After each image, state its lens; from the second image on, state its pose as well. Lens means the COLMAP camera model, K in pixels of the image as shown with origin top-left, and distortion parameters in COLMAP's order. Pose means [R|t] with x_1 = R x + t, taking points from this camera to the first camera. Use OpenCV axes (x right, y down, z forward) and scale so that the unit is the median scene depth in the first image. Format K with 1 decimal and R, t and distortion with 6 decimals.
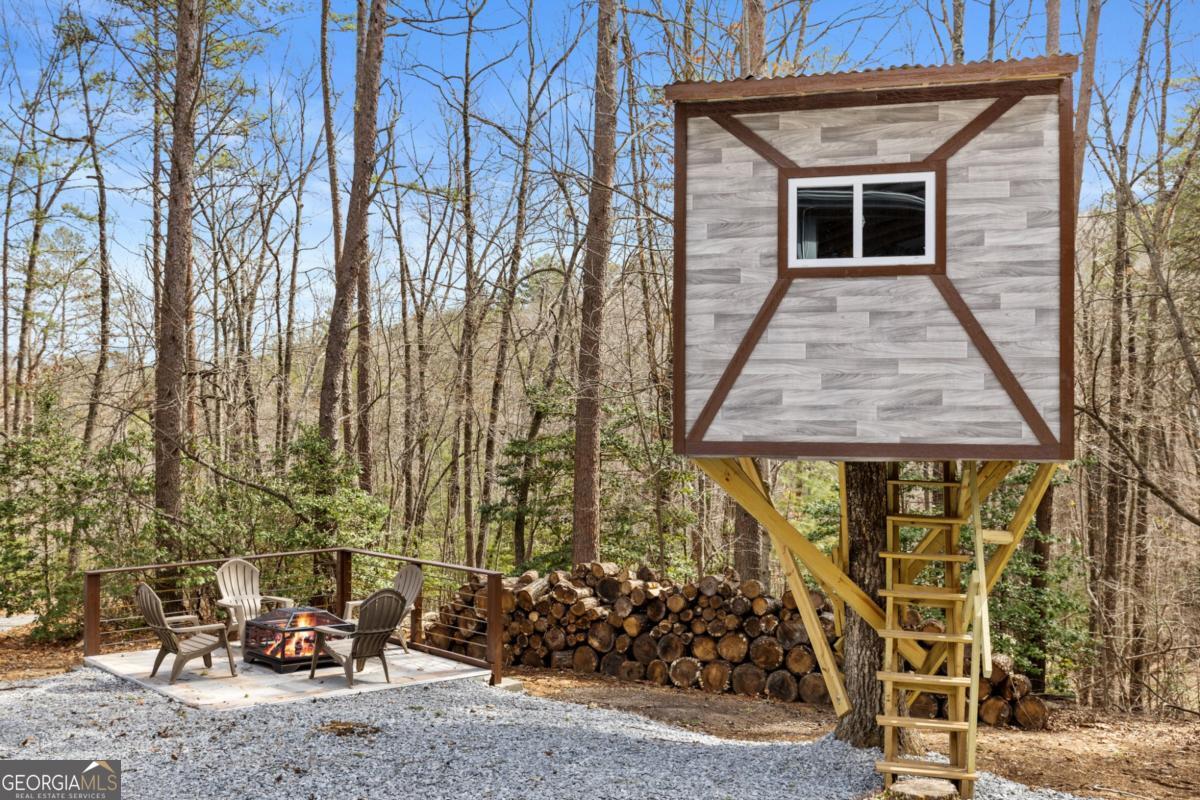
lens RADIAL K [[1167.7, 0, 600.0], [0, 1167.7, 400.0], [0, 0, 1]] dist [0.004654, -0.010720]
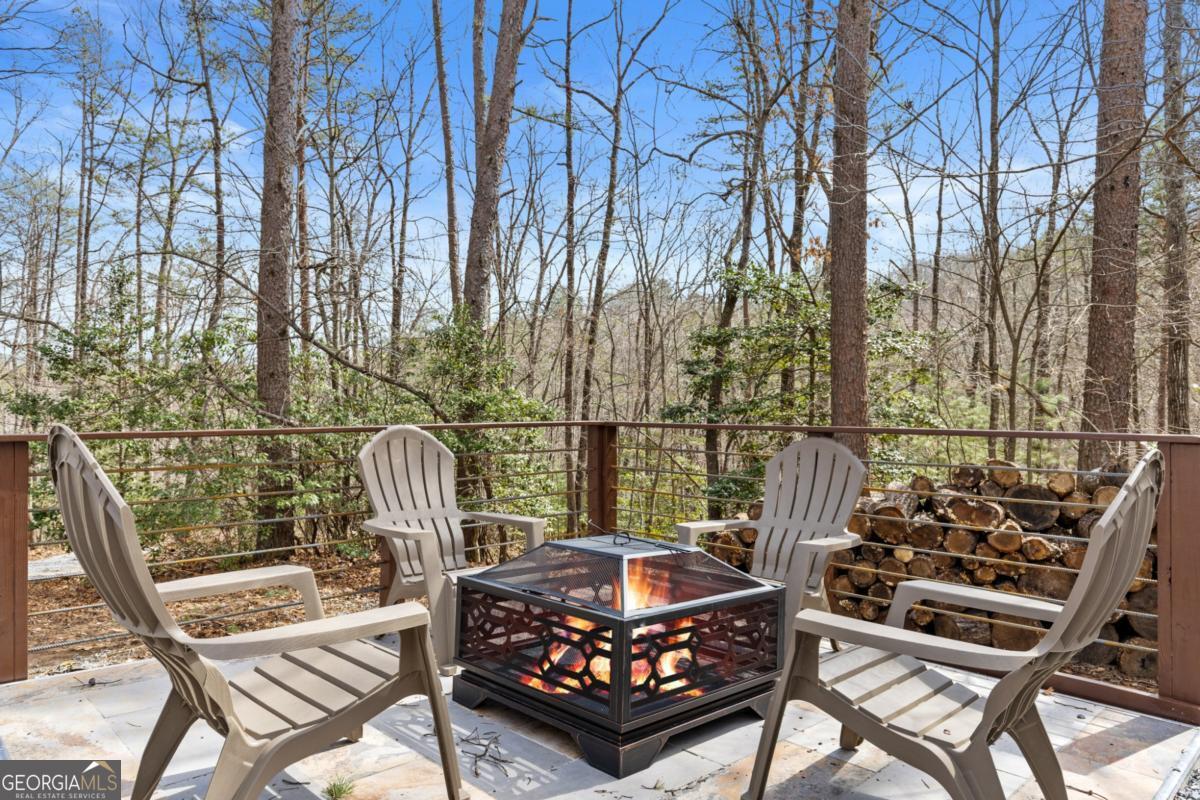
lens RADIAL K [[792.2, 0, 600.0], [0, 792.2, 400.0], [0, 0, 1]] dist [-0.003846, 0.000302]
pose [[0.999838, 0.001362, 0.017964, -0.163299], [-0.001441, 0.999989, 0.004403, 0.083623], [-0.017958, -0.004428, 0.999829, 0.472503]]
